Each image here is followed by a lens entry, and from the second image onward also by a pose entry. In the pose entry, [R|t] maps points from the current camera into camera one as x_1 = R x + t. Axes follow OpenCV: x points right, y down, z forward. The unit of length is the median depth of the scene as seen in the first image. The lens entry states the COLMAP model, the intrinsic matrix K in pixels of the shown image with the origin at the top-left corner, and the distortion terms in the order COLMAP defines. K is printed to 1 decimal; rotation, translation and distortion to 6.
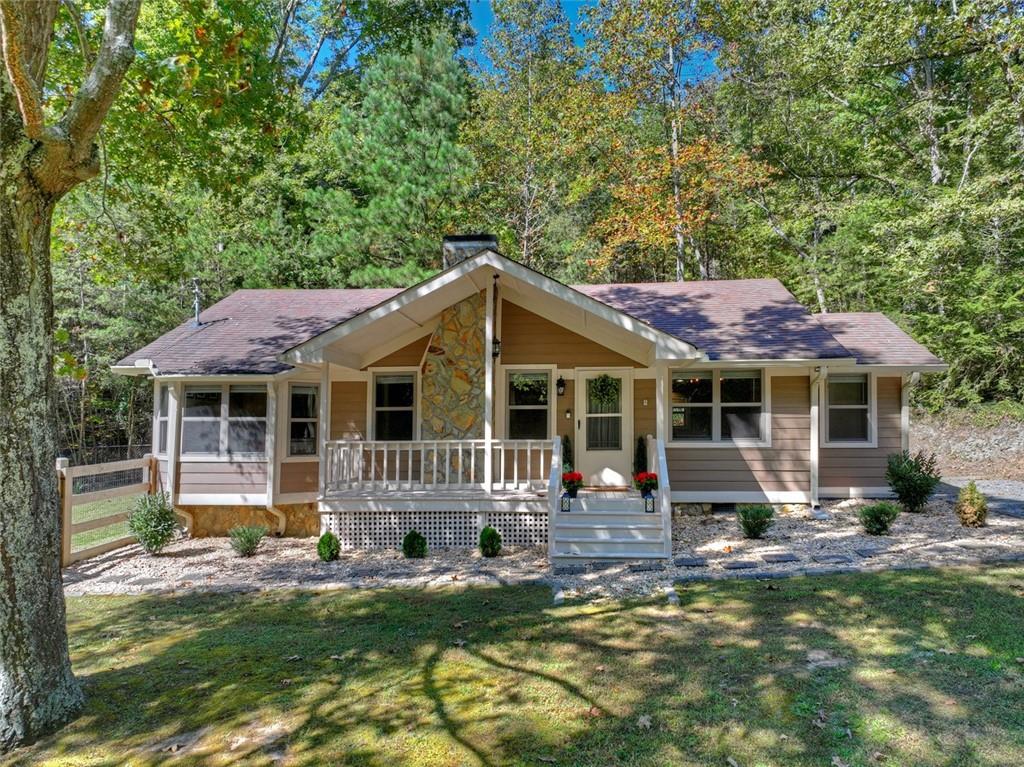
lens RADIAL K [[713.5, 0, 512.0], [0, 713.5, 383.5], [0, 0, 1]] dist [0.001598, 0.001309]
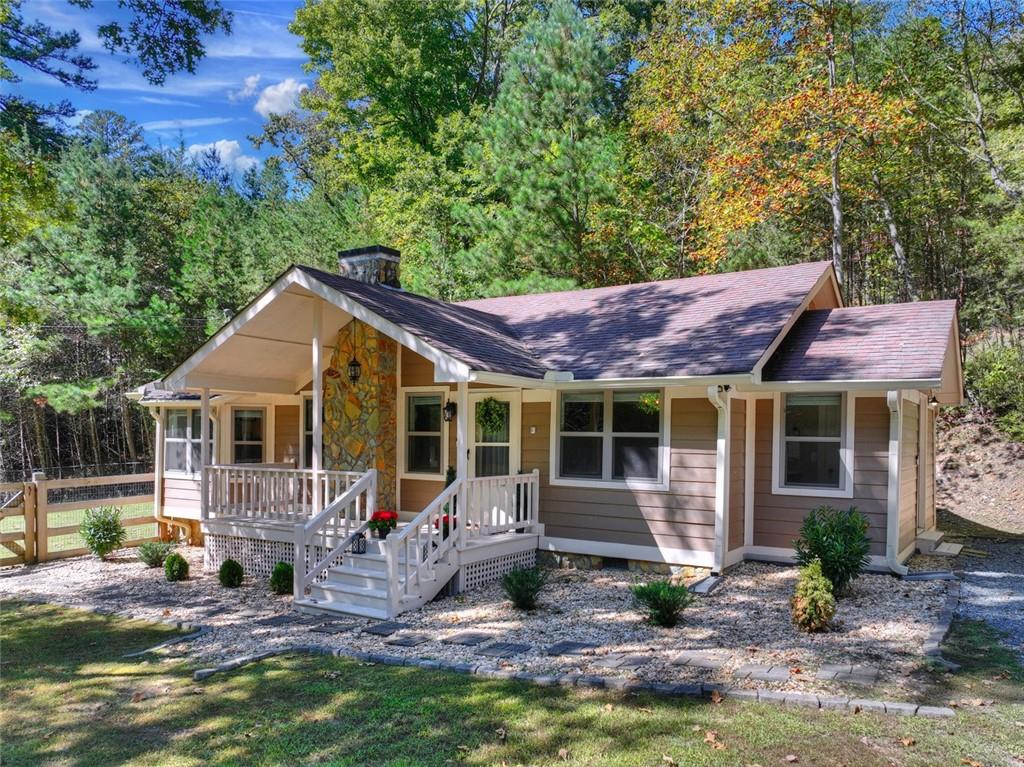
lens RADIAL K [[723.3, 0, 512.4], [0, 723.3, 432.8], [0, 0, 1]] dist [-0.000523, 0.001192]
pose [[0.898772, 0.013892, -0.438196, 0.544880], [0.010918, 0.998479, 0.054047, -0.017165], [0.438280, -0.053360, 0.897253, 0.230825]]
